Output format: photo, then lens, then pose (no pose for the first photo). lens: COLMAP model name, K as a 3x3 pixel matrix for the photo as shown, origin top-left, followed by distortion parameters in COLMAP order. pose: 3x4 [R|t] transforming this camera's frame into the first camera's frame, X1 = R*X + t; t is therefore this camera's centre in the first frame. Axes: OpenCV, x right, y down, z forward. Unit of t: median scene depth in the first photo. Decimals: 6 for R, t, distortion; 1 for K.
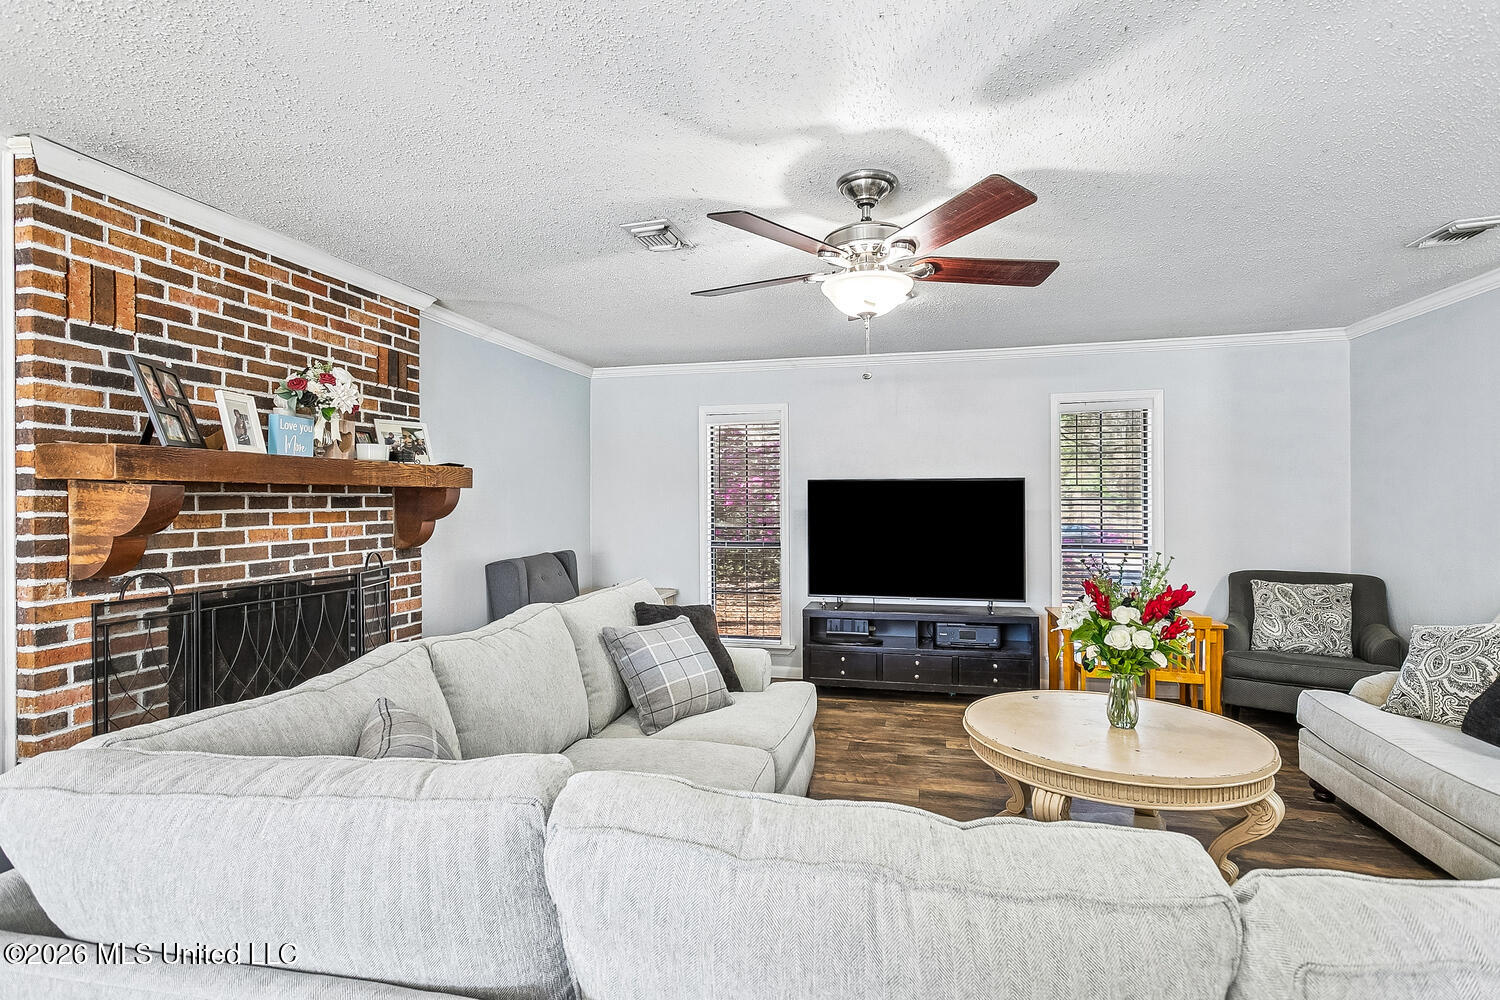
lens RADIAL K [[694.6, 0, 750.0], [0, 694.6, 500.0], [0, 0, 1]] dist [0.001973, 0.000345]
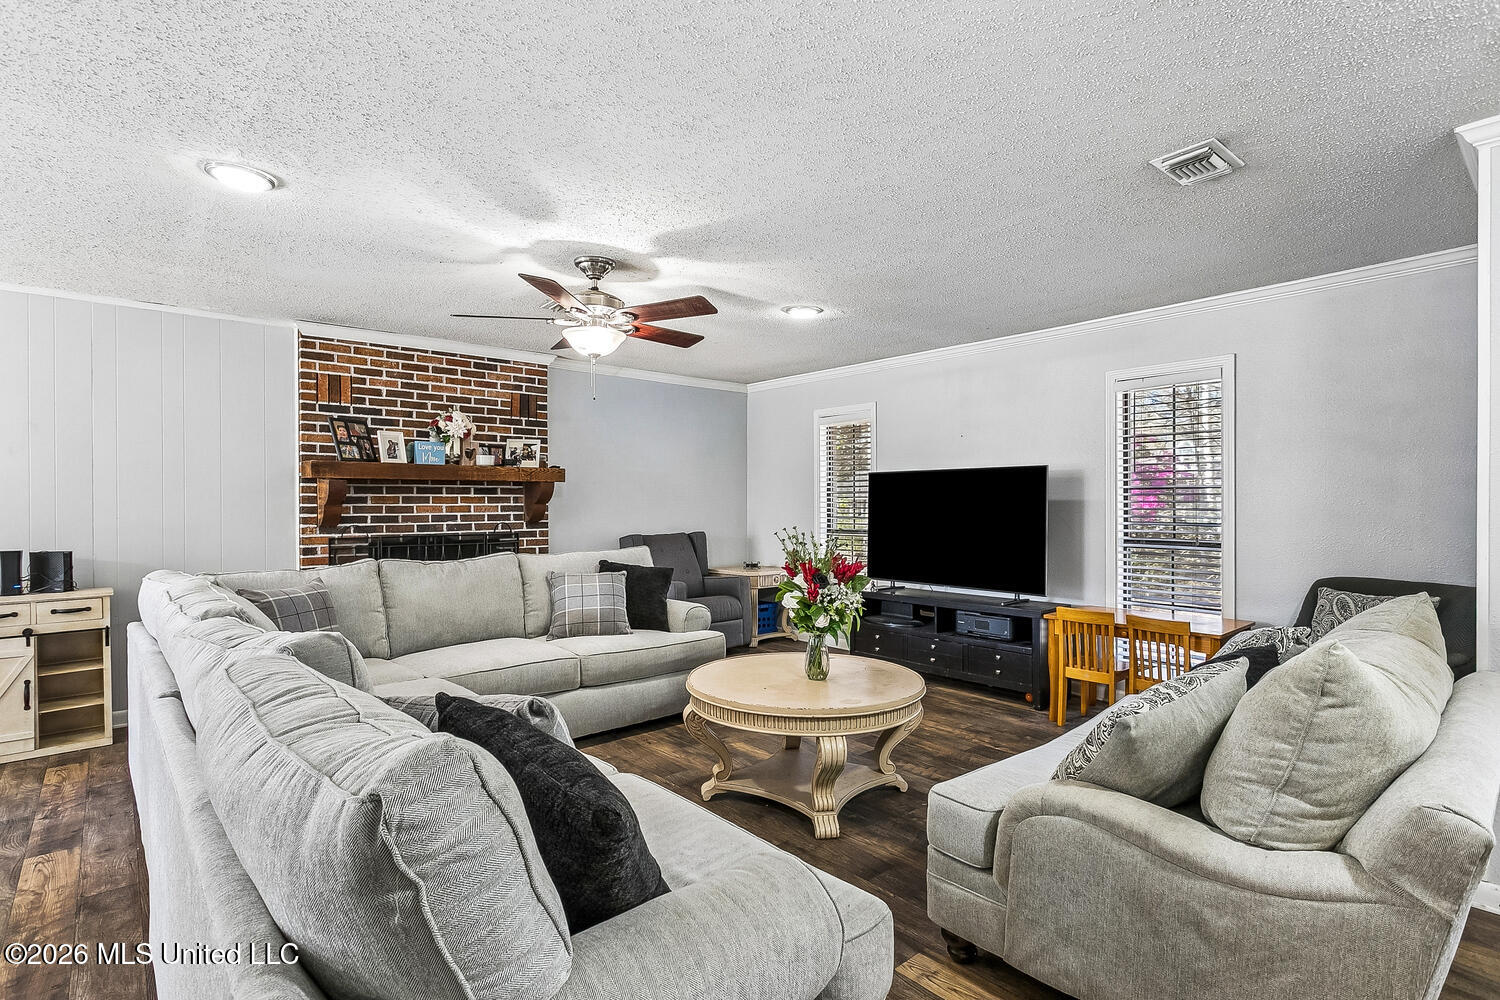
lens RADIAL K [[694.6, 0, 750.0], [0, 694.6, 500.0], [0, 0, 1]] dist [0.001973, 0.000345]
pose [[0.830839, -0.000387, -0.556513, 0.997874], [-0.000310, 0.999999, -0.001158, 0.030190], [0.556513, 0.001135, 0.830838, -0.014724]]
